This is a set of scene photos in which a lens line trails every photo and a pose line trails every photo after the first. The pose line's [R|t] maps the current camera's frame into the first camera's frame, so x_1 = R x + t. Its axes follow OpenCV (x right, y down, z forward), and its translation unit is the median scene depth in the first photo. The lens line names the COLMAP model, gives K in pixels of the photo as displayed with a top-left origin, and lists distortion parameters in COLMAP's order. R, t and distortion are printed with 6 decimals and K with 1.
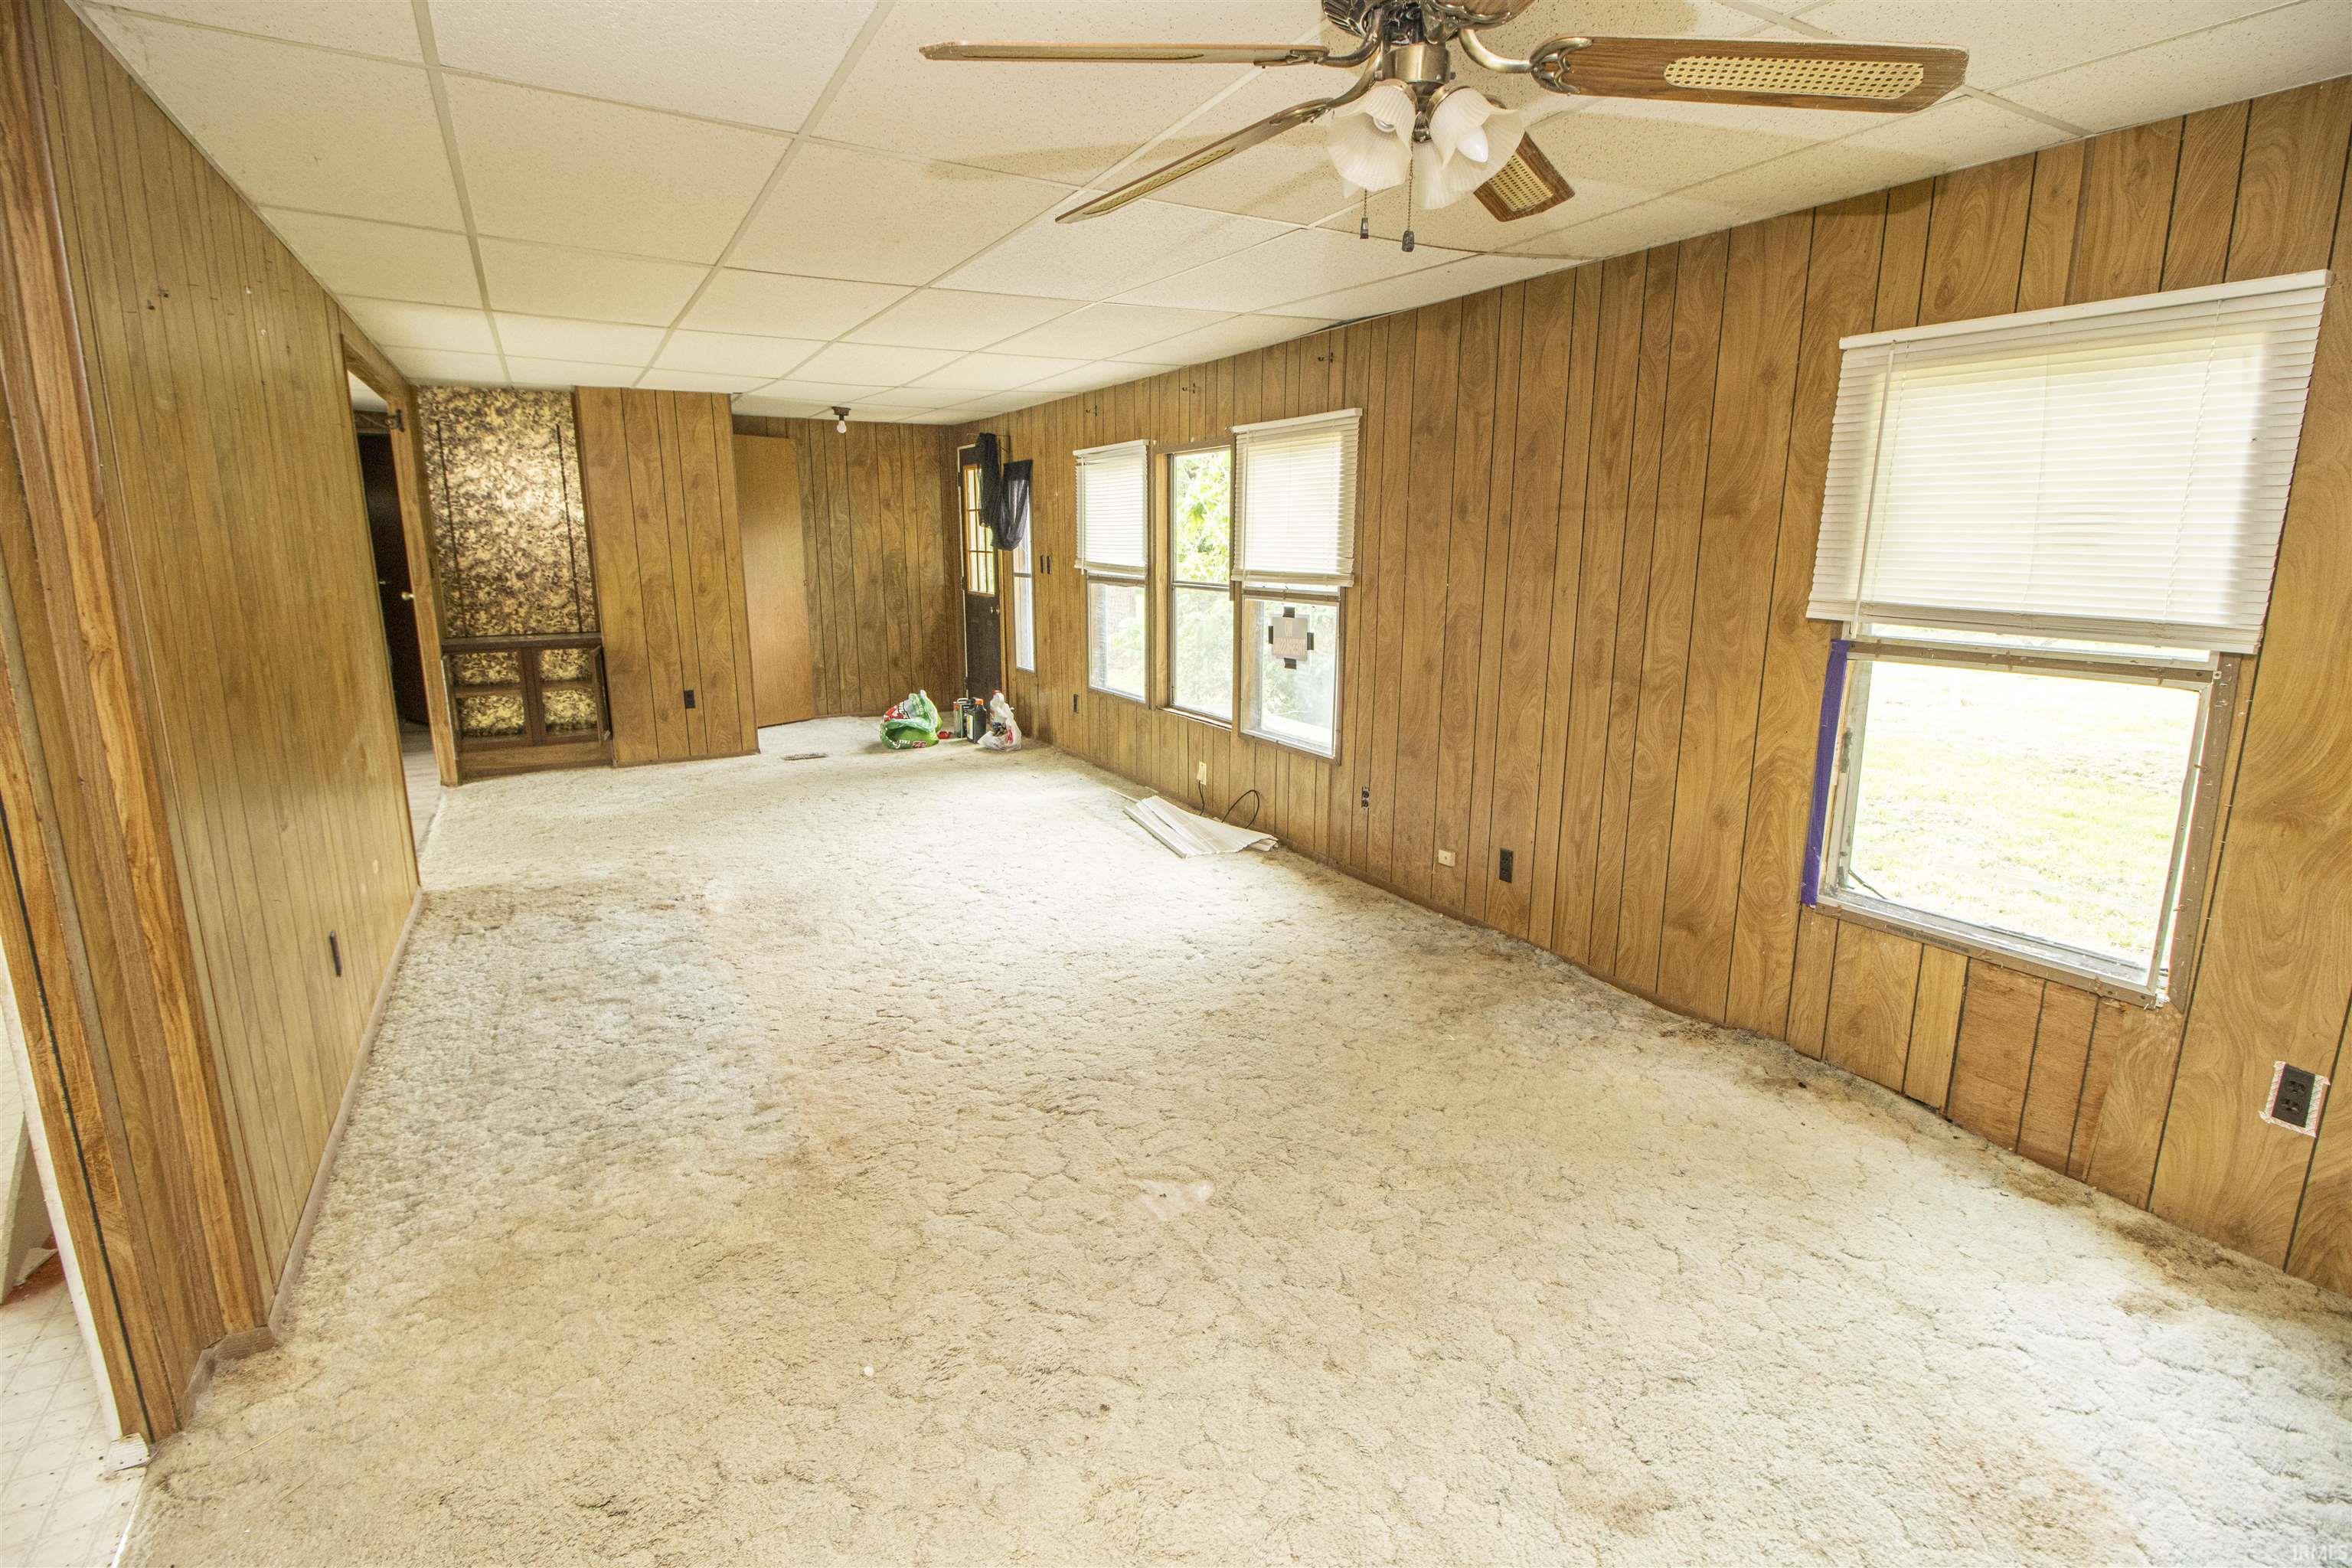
lens RADIAL K [[1101.2, 0, 1174.8], [0, 1101.2, 768.4], [0, 0, 1]] dist [-0.000254, -0.013935]
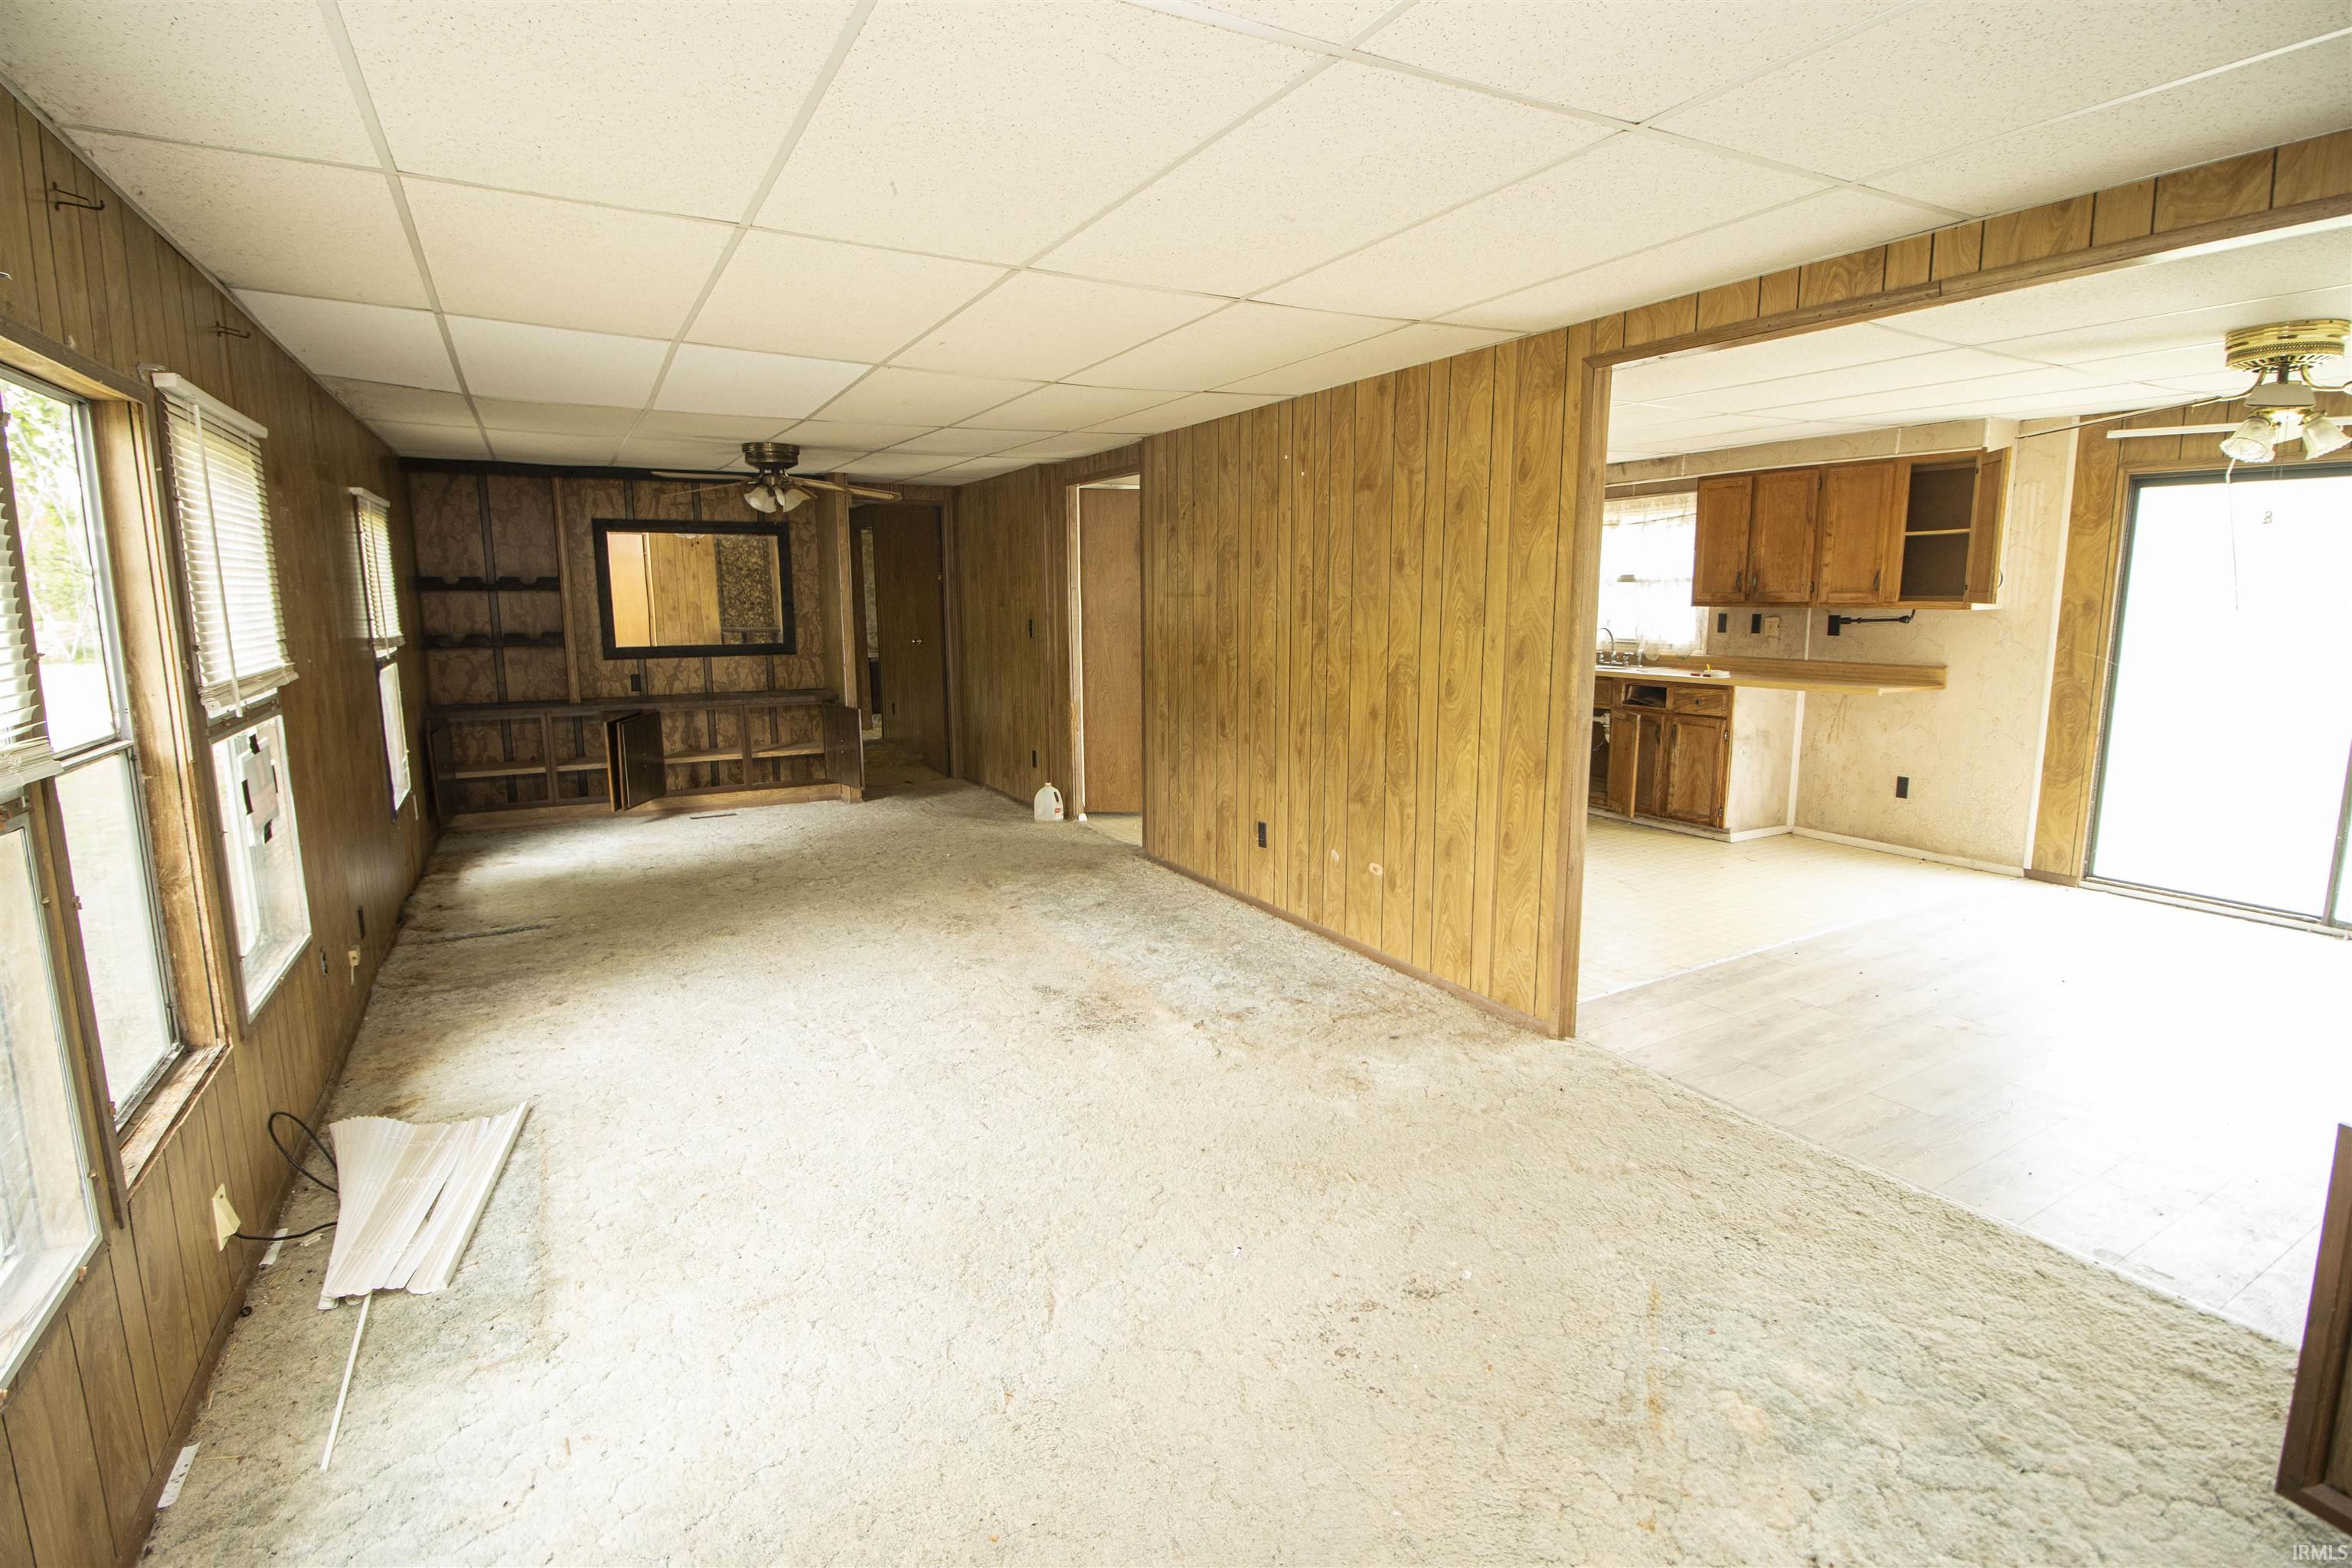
lens RADIAL K [[1093.0, 0, 1188.0], [0, 1093.0, 755.4], [0, 0, 1]] dist [0.000191, -0.013913]
pose [[-0.999936, 0.003410, -0.010777, -0.402926], [-0.000596, 0.936189, 0.351497, -0.363928], [0.011287, 0.351481, -0.936127, 1.668860]]
